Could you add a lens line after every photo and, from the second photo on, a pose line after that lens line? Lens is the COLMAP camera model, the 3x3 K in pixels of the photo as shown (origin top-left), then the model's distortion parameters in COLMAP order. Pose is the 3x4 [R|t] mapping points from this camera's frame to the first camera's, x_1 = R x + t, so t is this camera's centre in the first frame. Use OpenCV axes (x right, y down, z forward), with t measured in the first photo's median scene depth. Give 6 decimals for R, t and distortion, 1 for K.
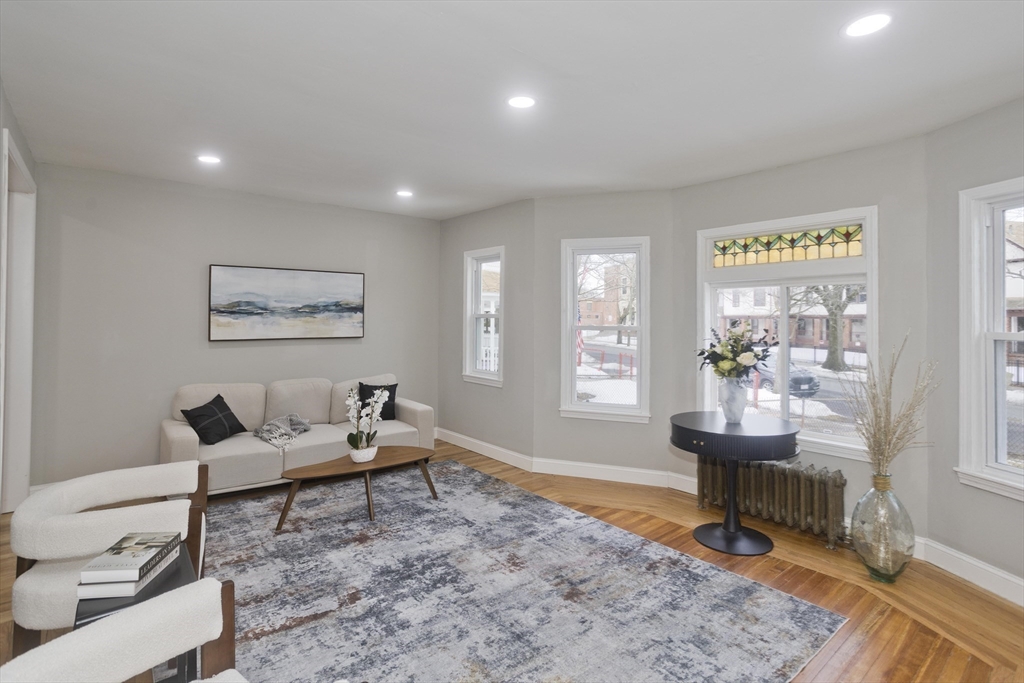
lens RADIAL K [[499.1, 0, 488.5], [0, 499.1, 321.2], [0, 0, 1]] dist [-0.040518, 0.020660]
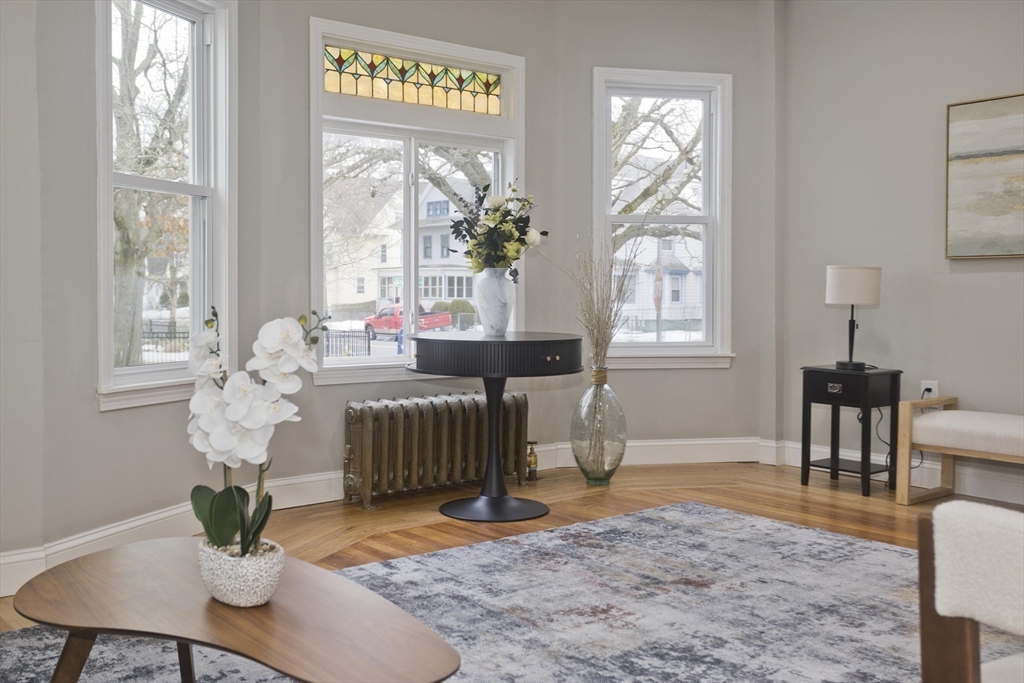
lens RADIAL K [[1053.8, 0, 511.2], [0, 1053.8, 337.4], [0, 0, 1]] dist [-0.007188, 0.000000]
pose [[-0.029425, -0.050563, 0.998287, -0.872453], [-0.005466, 0.998713, 0.050423, 0.125522], [-0.999552, -0.003973, -0.029663, 0.952753]]
